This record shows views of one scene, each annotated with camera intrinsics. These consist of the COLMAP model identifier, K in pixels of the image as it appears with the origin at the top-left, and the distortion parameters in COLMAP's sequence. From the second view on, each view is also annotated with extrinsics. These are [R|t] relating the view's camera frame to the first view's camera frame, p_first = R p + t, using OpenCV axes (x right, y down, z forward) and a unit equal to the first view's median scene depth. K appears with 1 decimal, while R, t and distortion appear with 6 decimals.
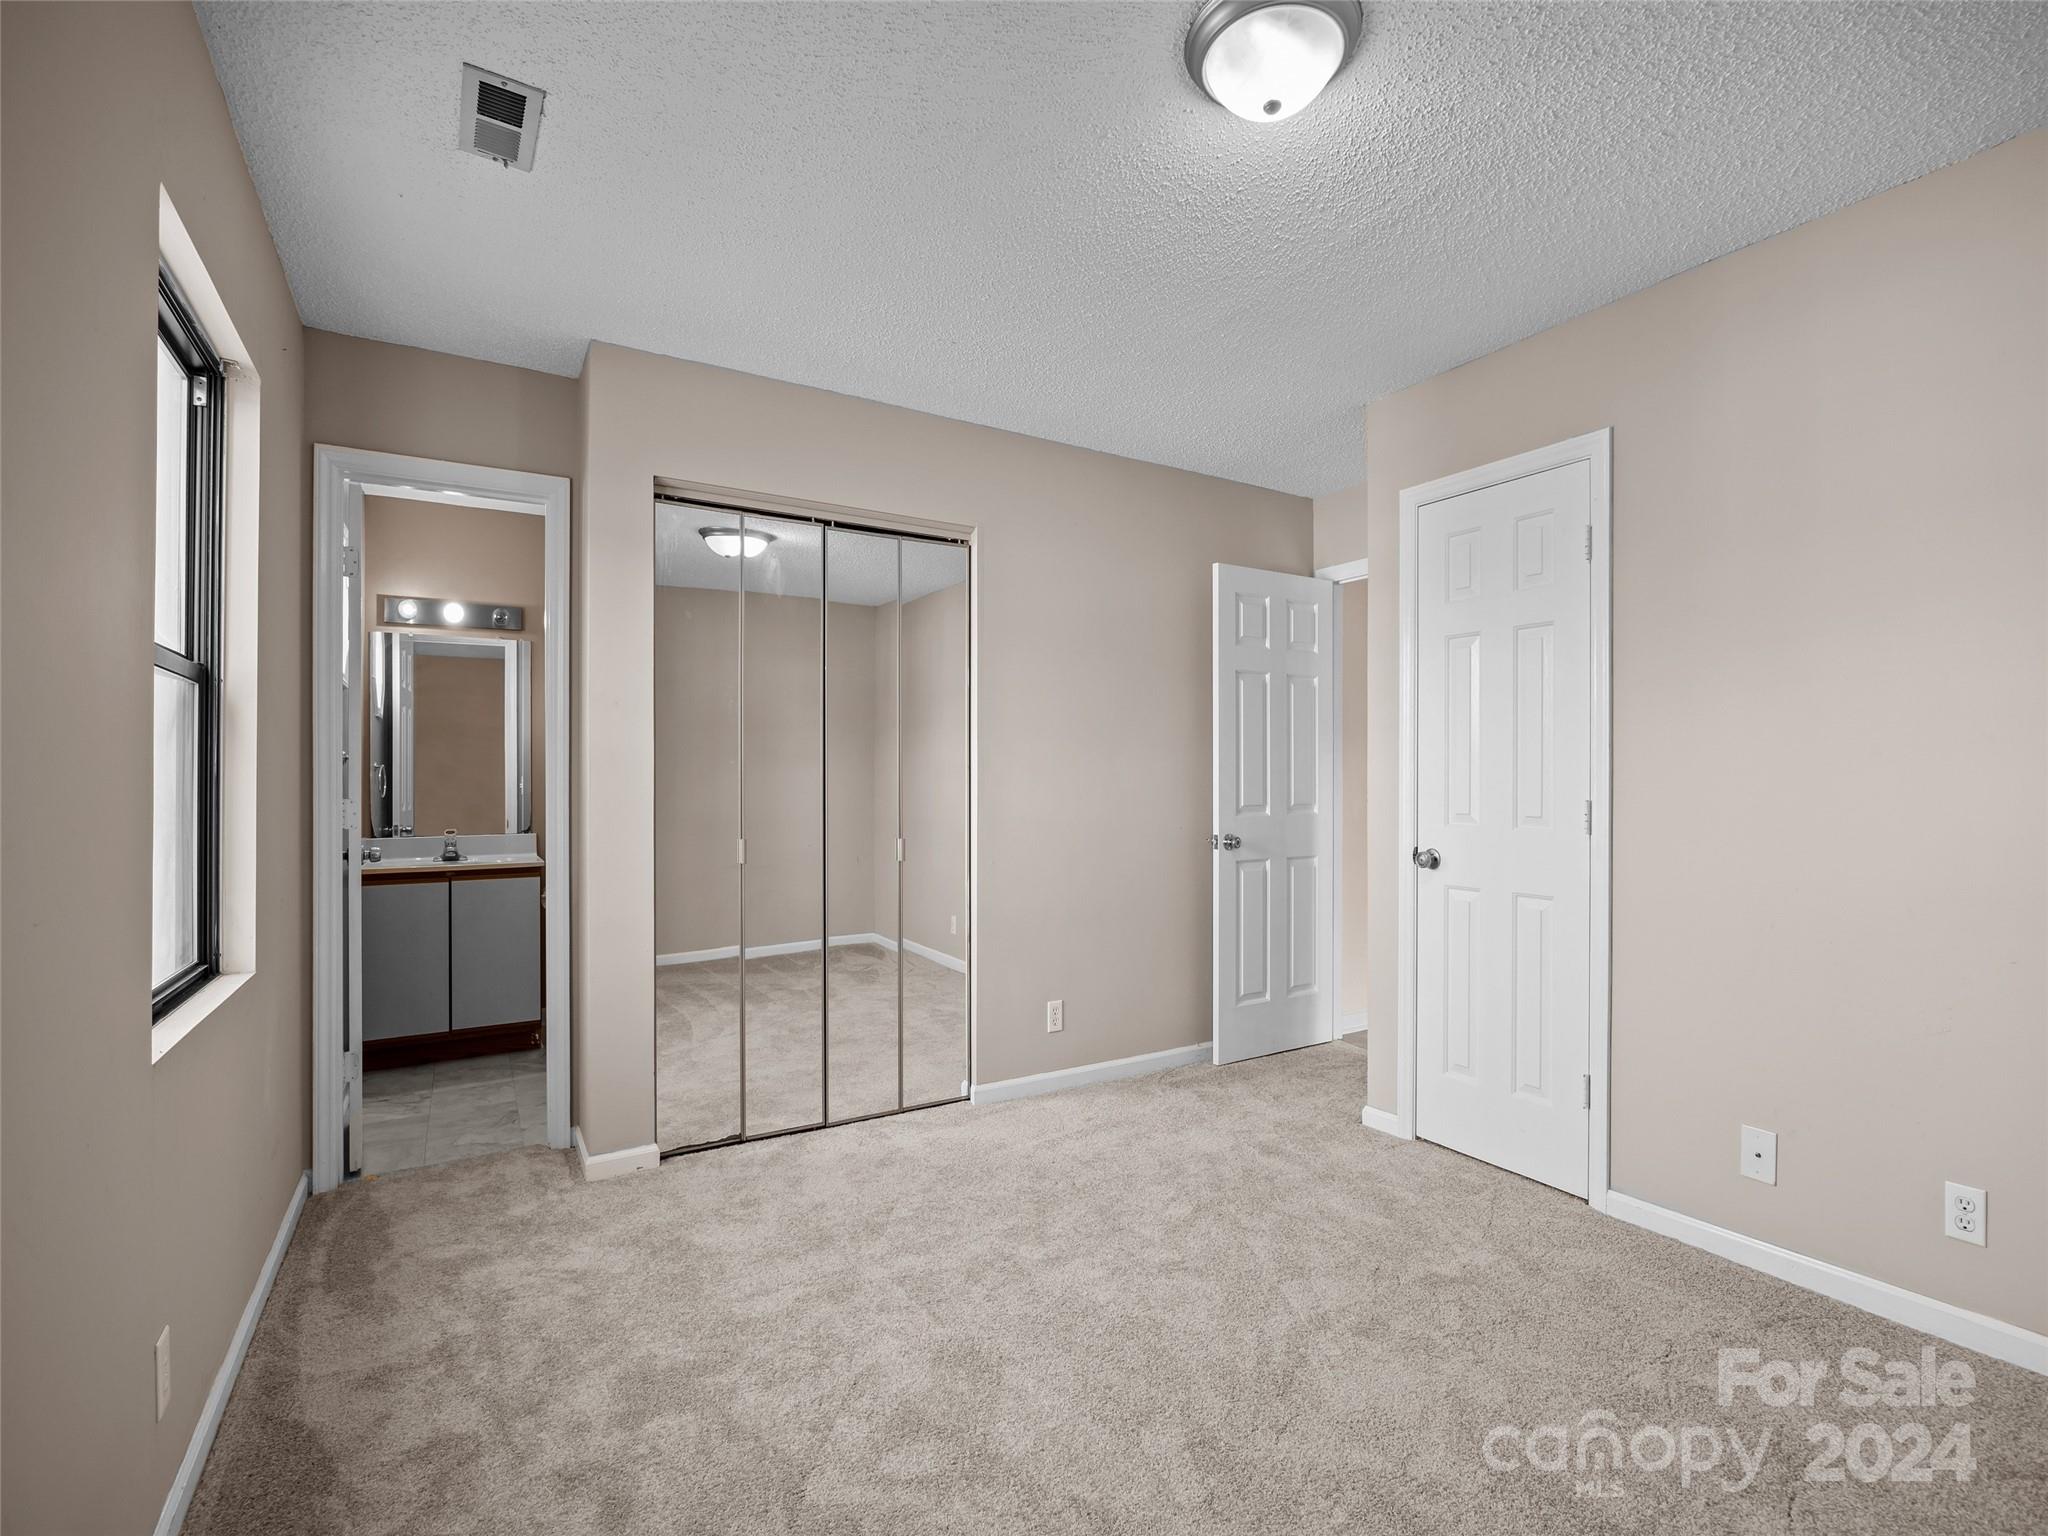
lens RADIAL K [[954.3, 0, 1023.0], [0, 954.3, 771.8], [0, 0, 1]] dist [-0.003191, -0.000790]
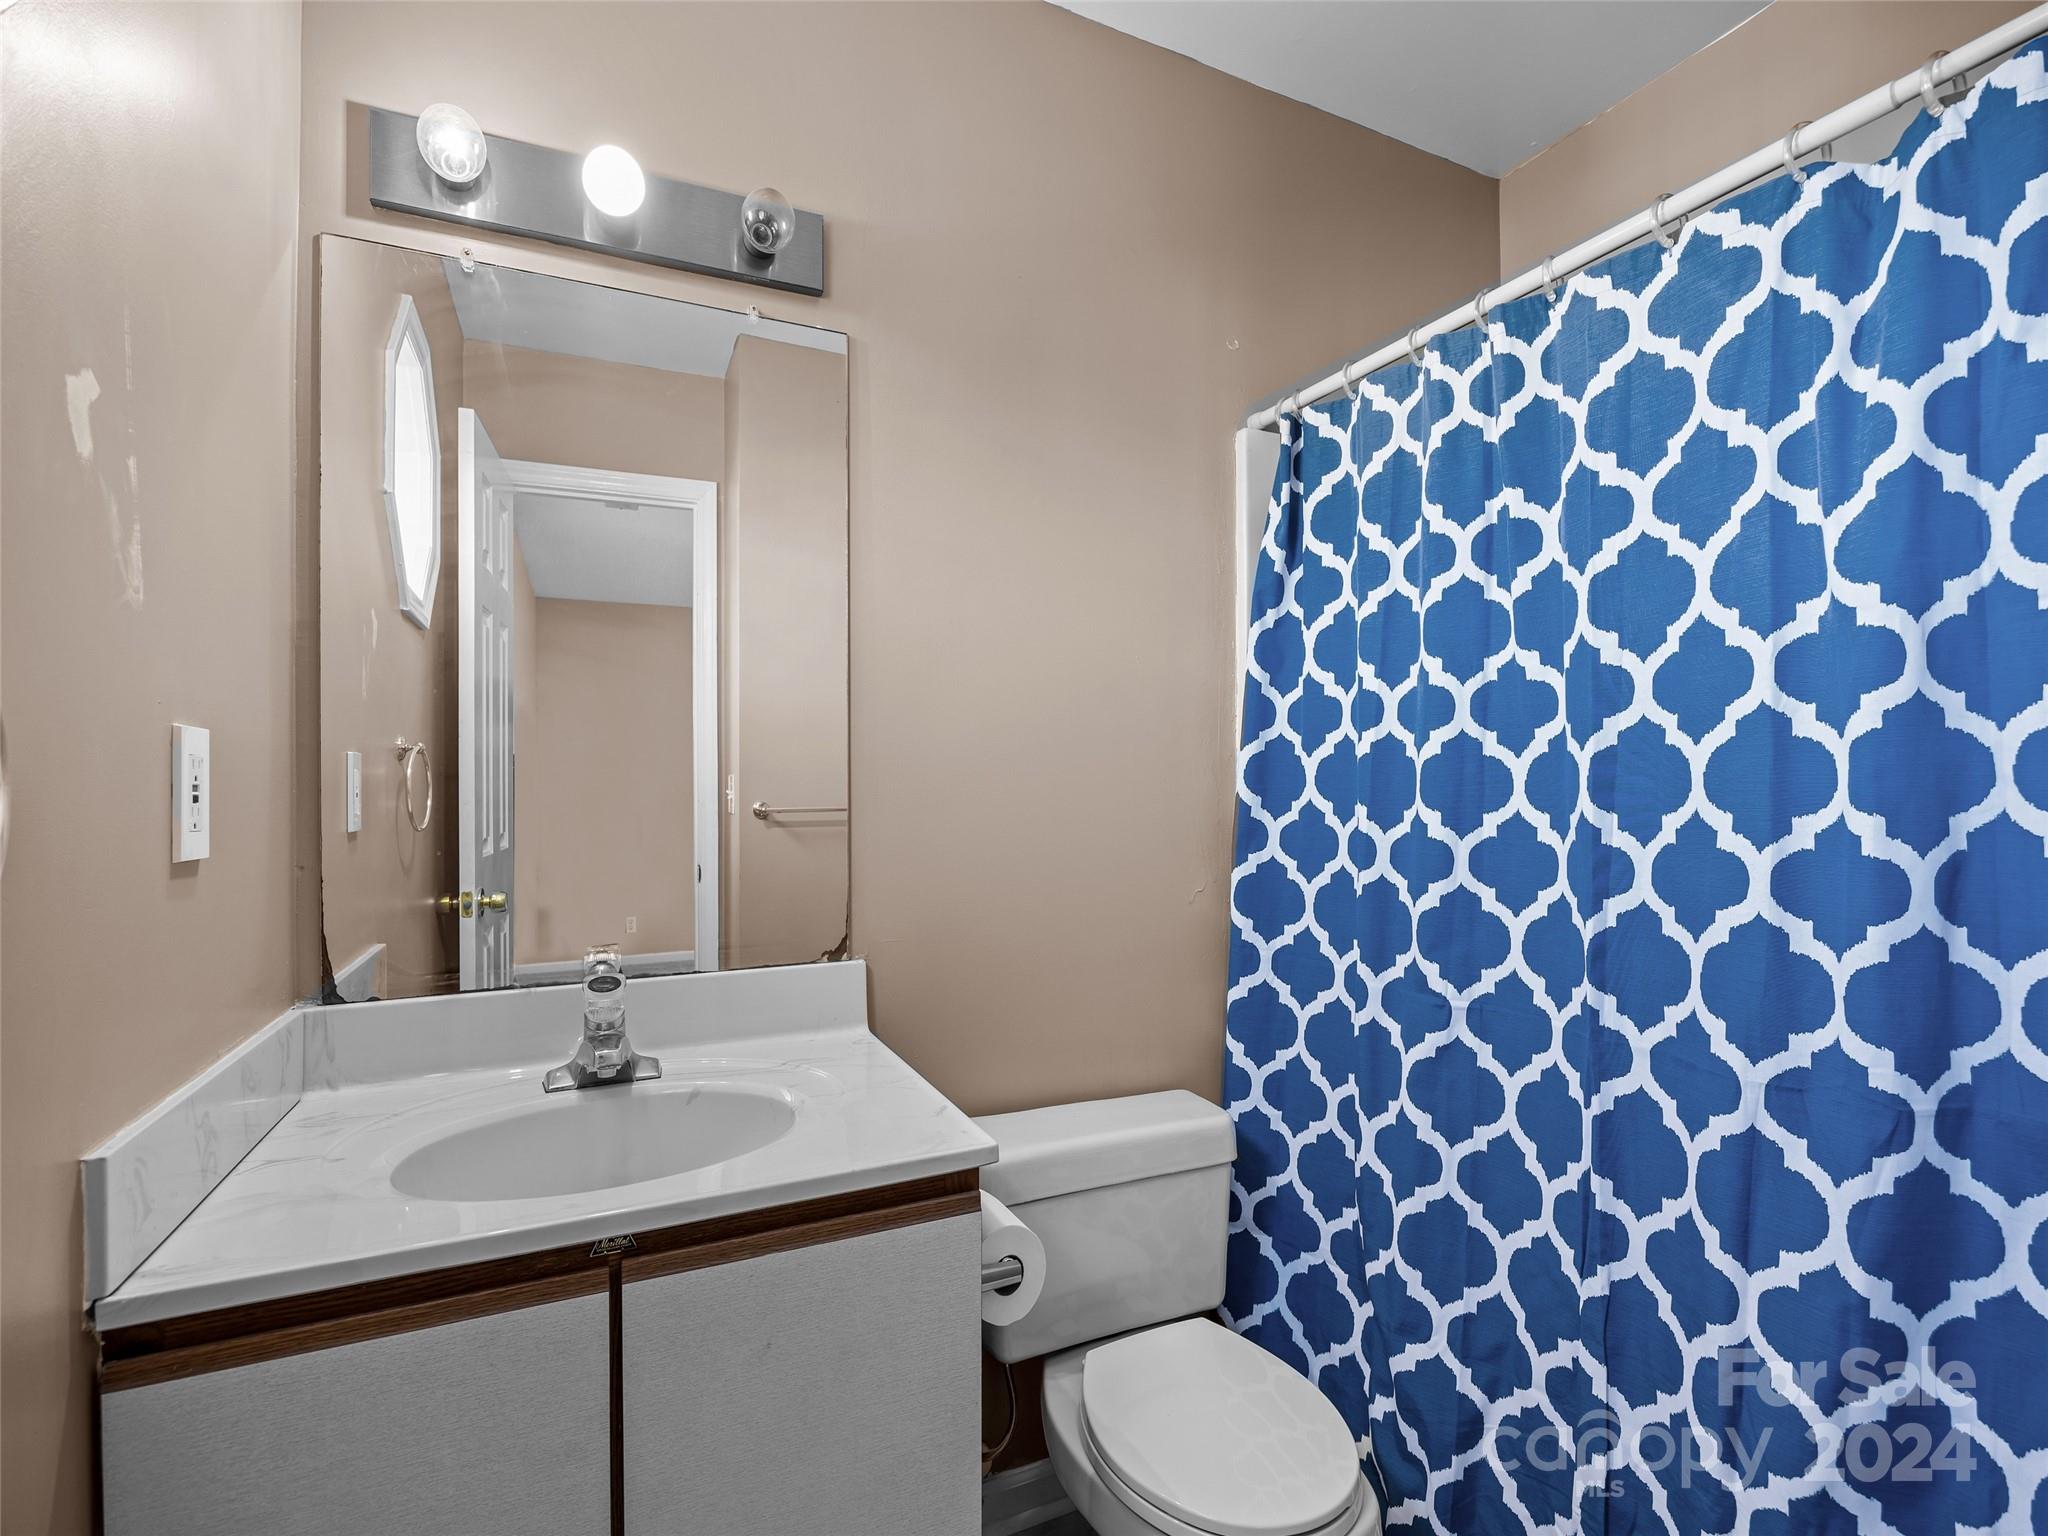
lens RADIAL K [[954.3, 0, 1027.5], [0, 954.3, 783.5], [0, 0, 1]] dist [-0.003191, -0.000790]
pose [[0.995318, 0.004821, -0.096530, -0.449905], [-0.004134, 0.999965, 0.007318, 0.005334], [0.096562, -0.006885, 0.995303, 0.734128]]
